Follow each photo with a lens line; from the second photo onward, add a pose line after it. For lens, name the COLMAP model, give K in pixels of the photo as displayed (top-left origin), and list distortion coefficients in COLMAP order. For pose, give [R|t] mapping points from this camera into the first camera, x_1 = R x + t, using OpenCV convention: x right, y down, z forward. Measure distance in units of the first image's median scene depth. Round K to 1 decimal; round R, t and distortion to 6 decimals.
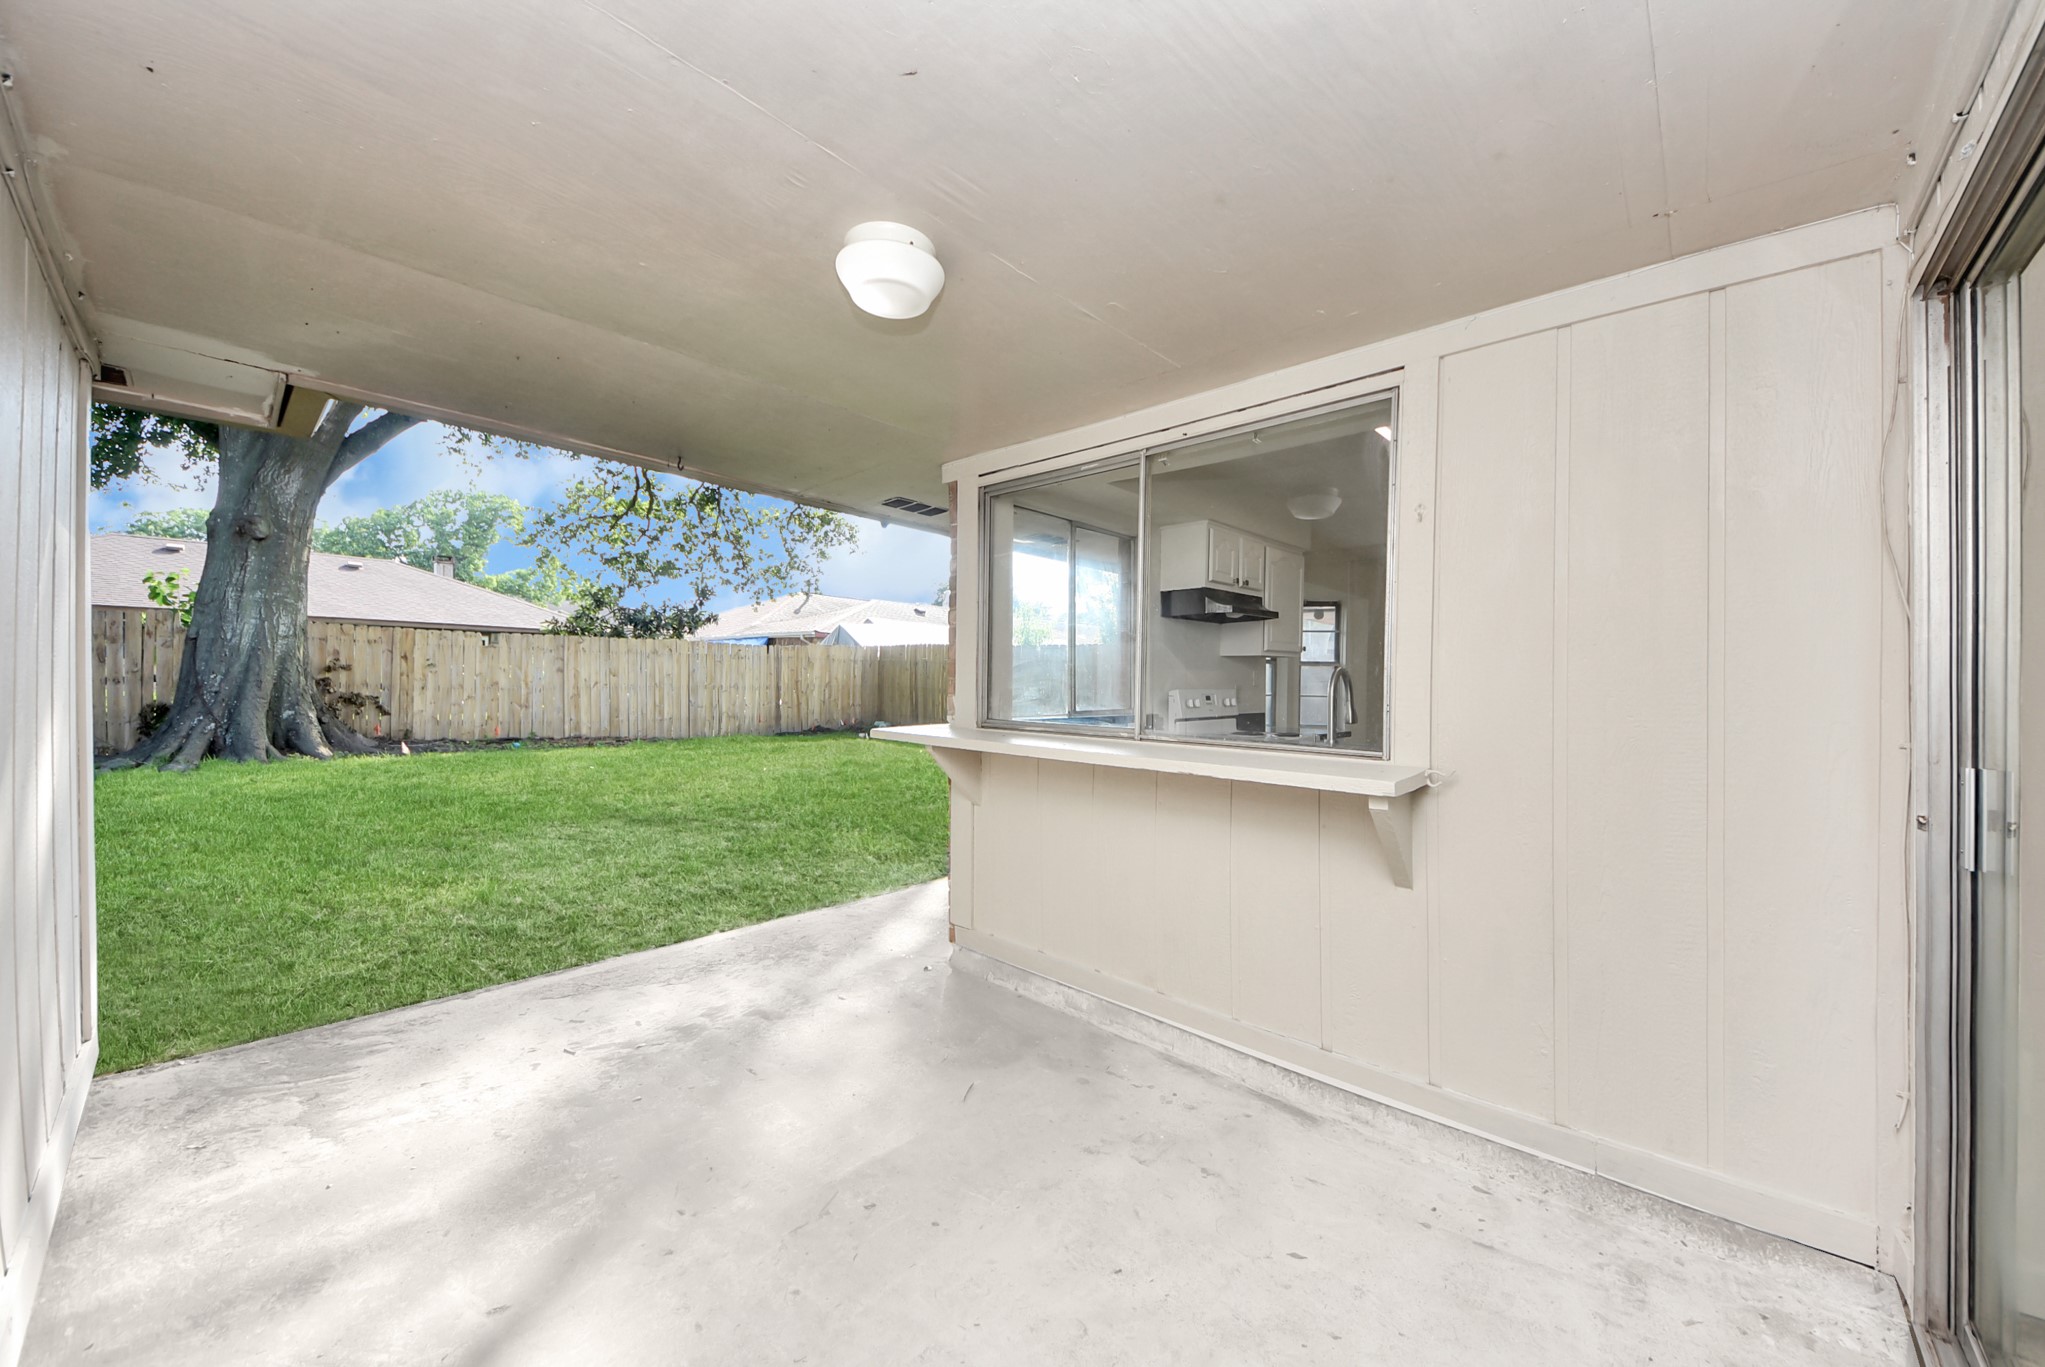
lens RADIAL K [[755.5, 0, 1022.5], [0, 755.5, 683.5], [0, 0, 1]] dist [-0.000587, -0.008397]
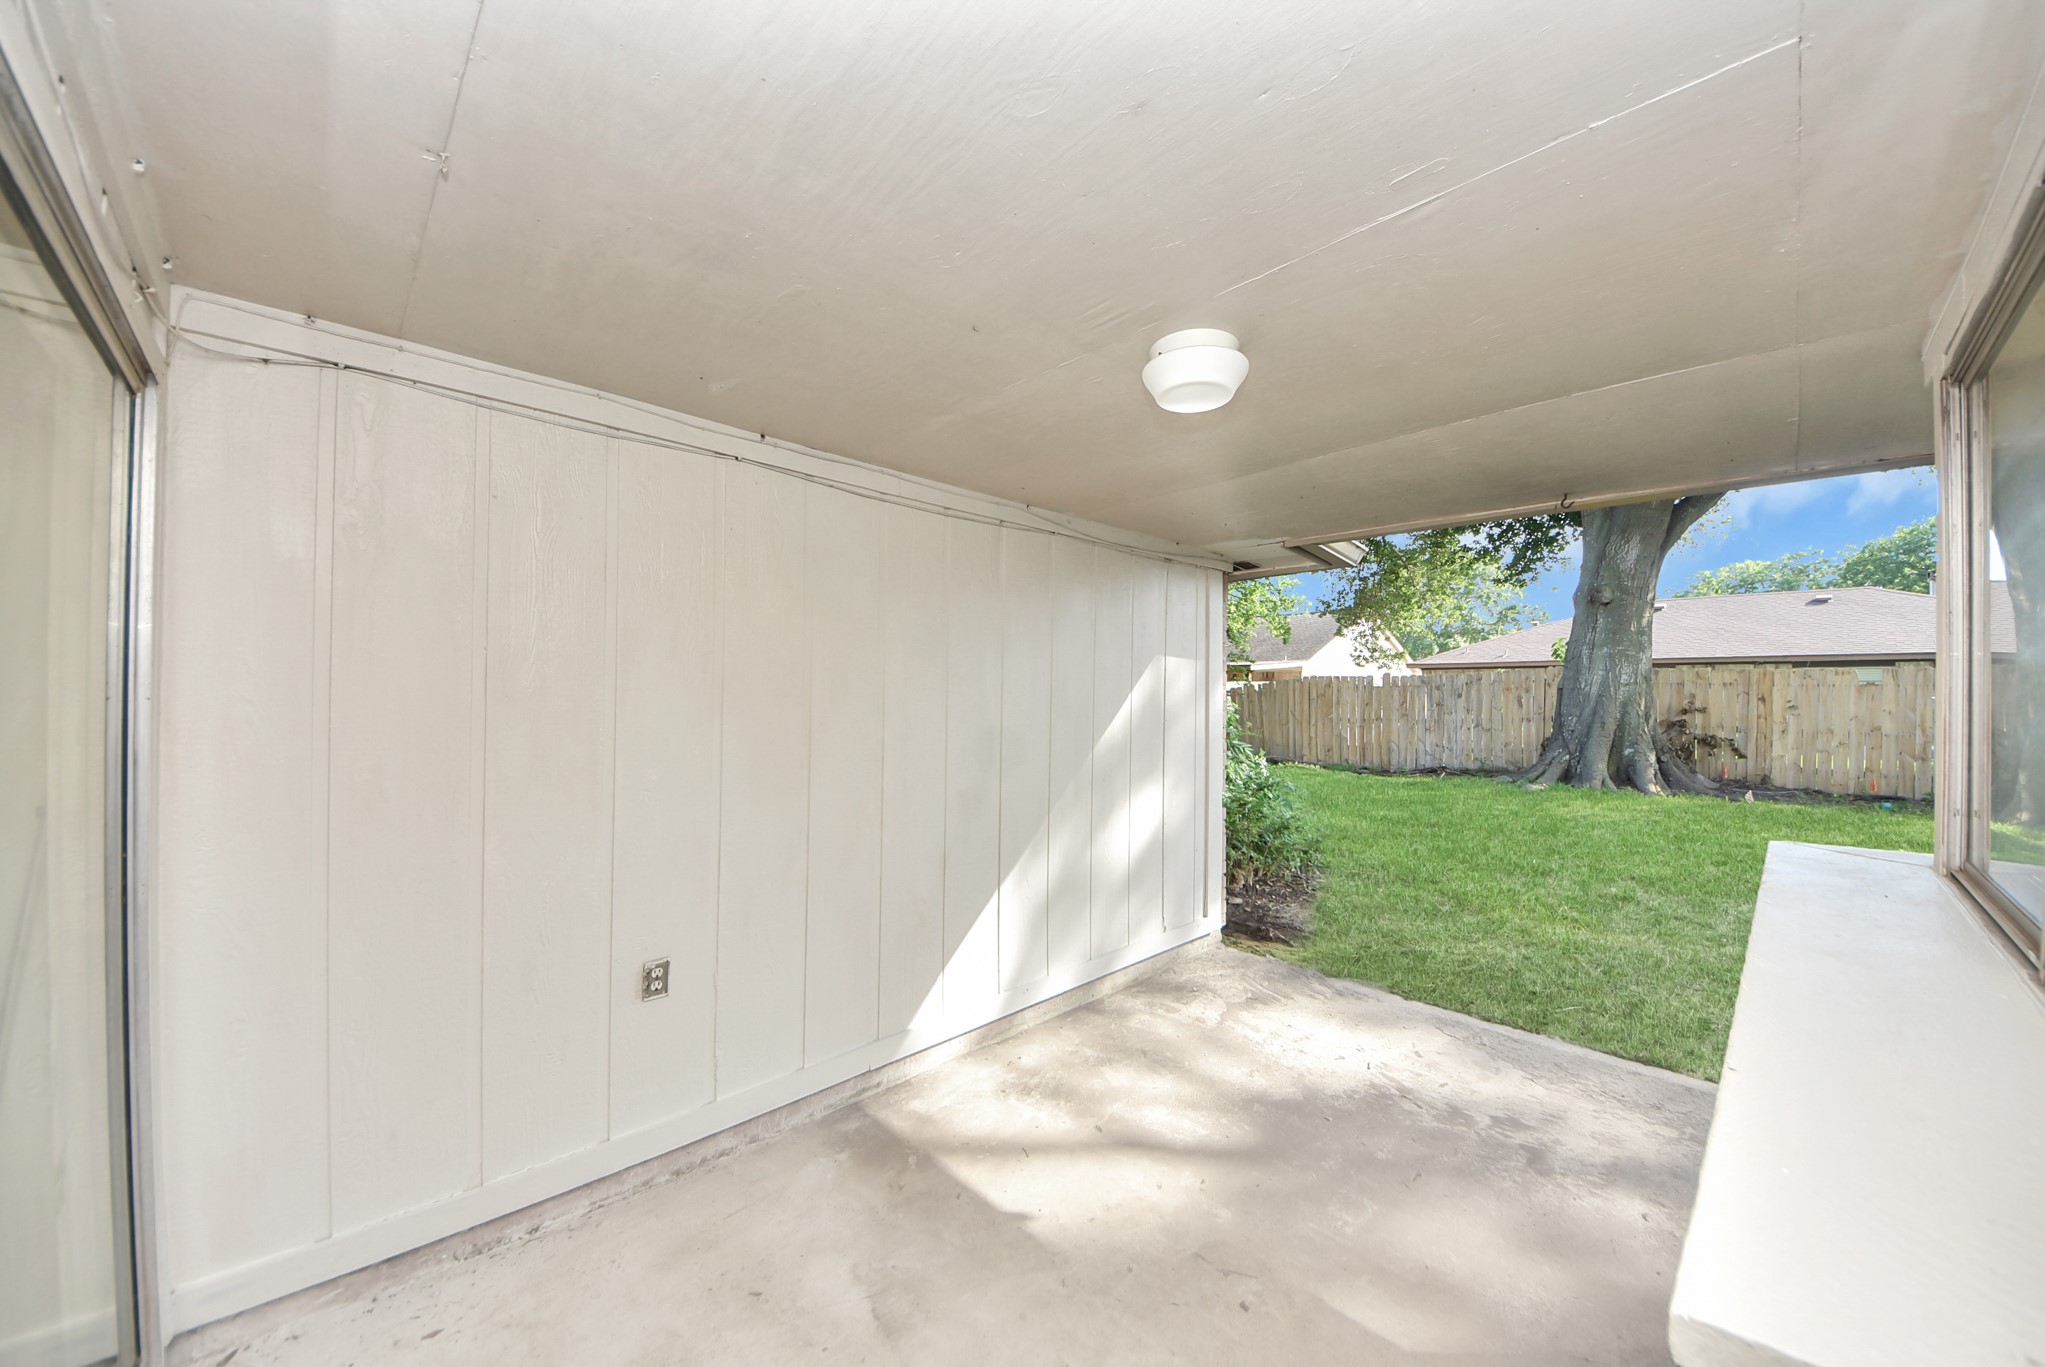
lens RADIAL K [[705.3, 0, 1025.8], [0, 705.3, 689.9], [0, 0, 1]] dist [-0.029758, -0.000373]
pose [[-0.088612, -0.024921, -0.995754, 0.150770], [-0.014490, 0.999613, -0.023728, -0.014829], [0.995961, 0.012326, -0.088939, 0.166475]]
